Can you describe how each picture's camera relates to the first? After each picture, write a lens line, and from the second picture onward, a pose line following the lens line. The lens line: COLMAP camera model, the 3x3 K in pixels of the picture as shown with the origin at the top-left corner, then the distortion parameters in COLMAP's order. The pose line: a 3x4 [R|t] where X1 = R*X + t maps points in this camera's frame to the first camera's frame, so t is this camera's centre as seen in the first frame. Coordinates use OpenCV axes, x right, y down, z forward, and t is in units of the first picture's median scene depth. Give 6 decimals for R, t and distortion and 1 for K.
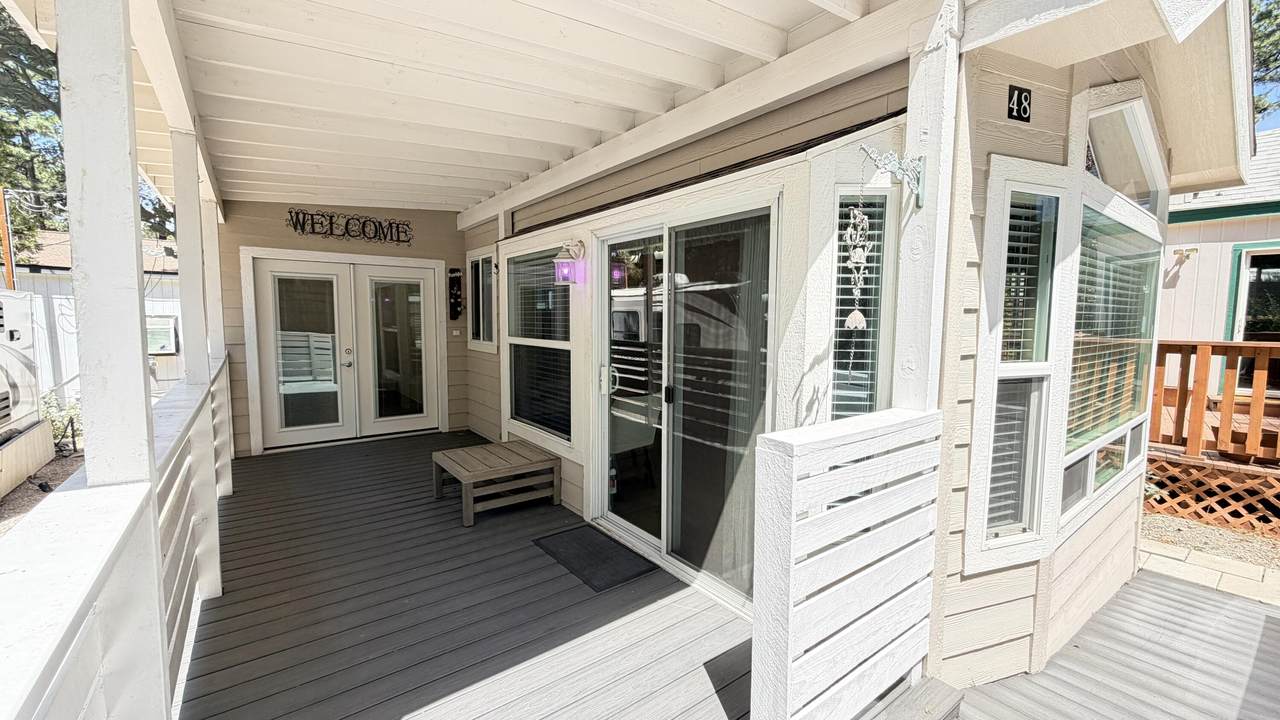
lens RADIAL K [[508.8, 0, 637.3], [0, 508.8, 355.7], [0, 0, 1]] dist [0.001228, 0.000269]
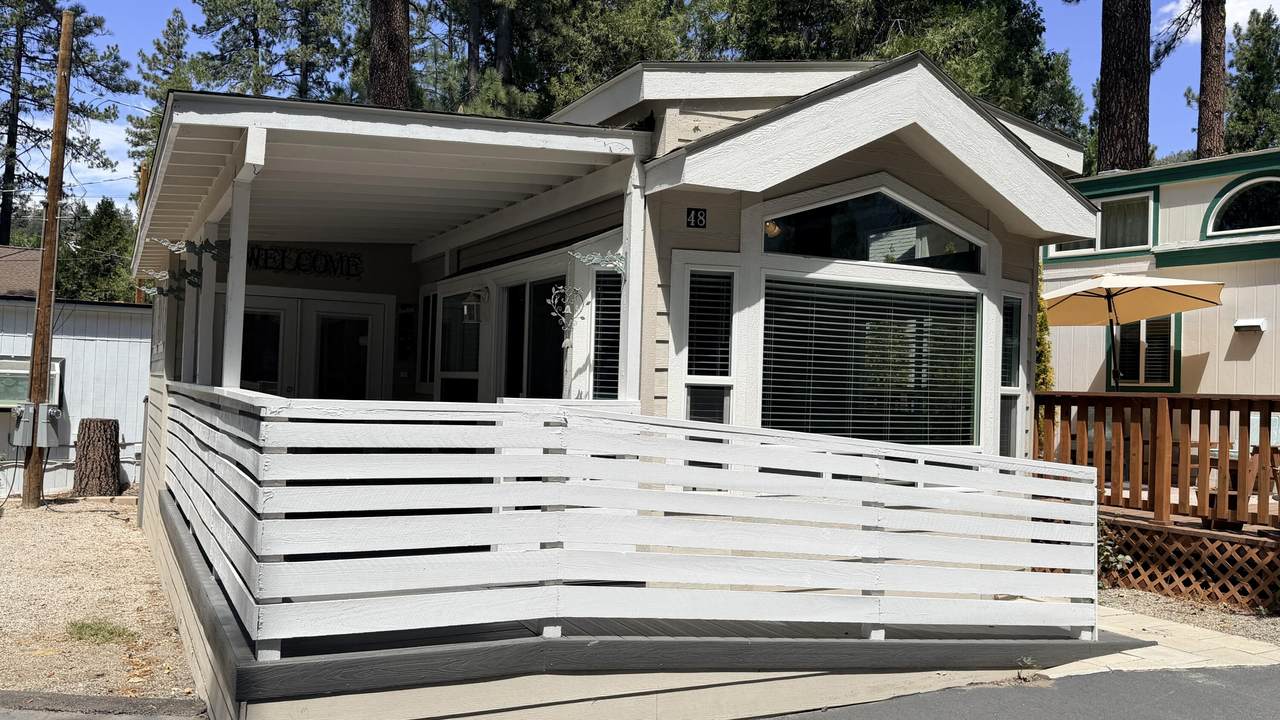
lens RADIAL K [[1022.3, 0, 645.4], [0, 1022.3, 362.0], [0, 0, 1]] dist [0.148275, -0.248233]
pose [[0.986052, 0.019463, -0.165295, 0.514103], [-0.036379, 0.994329, -0.099936, 0.139518], [0.162413, 0.104556, 0.981168, -1.010669]]
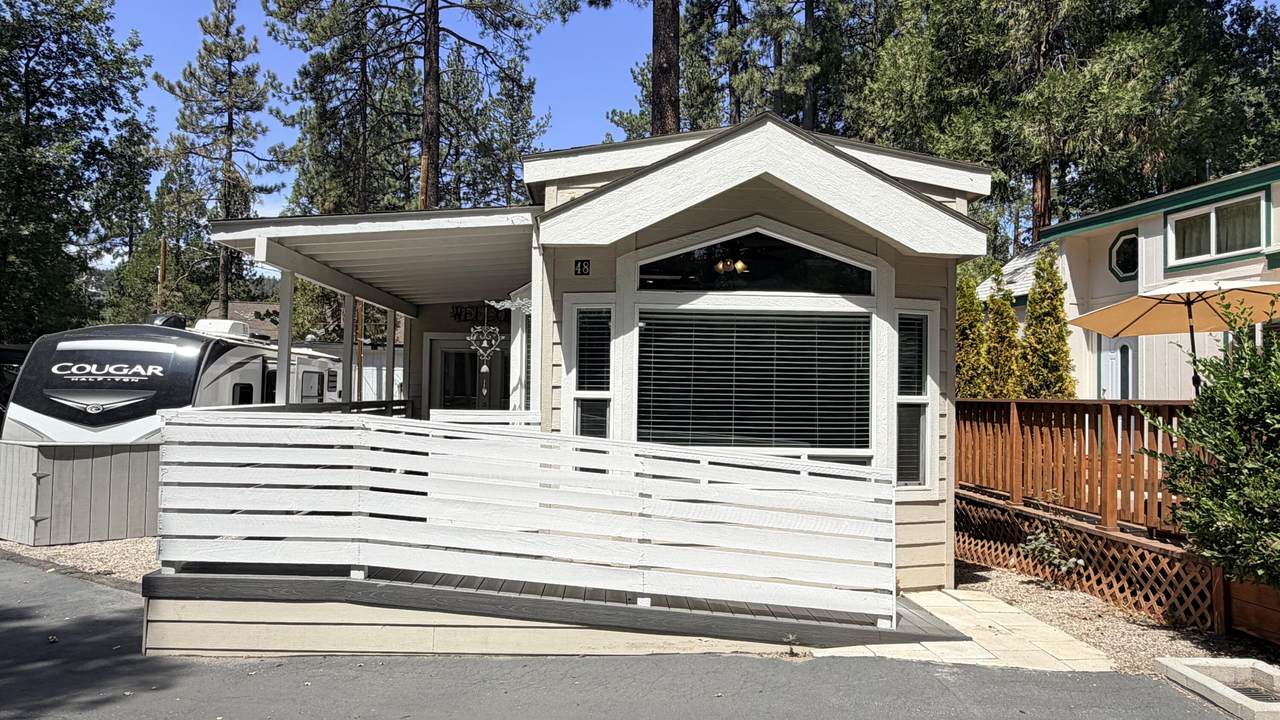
lens RADIAL K [[840.4, 0, 634.1], [0, 840.4, 361.1], [0, 0, 1]] dist [0.001562, 0.000691]
pose [[0.817890, -0.016190, -0.575146, 1.312010], [-0.053610, 0.993111, -0.104192, 0.109161], [0.572871, 0.116051, 0.811388, -0.745591]]
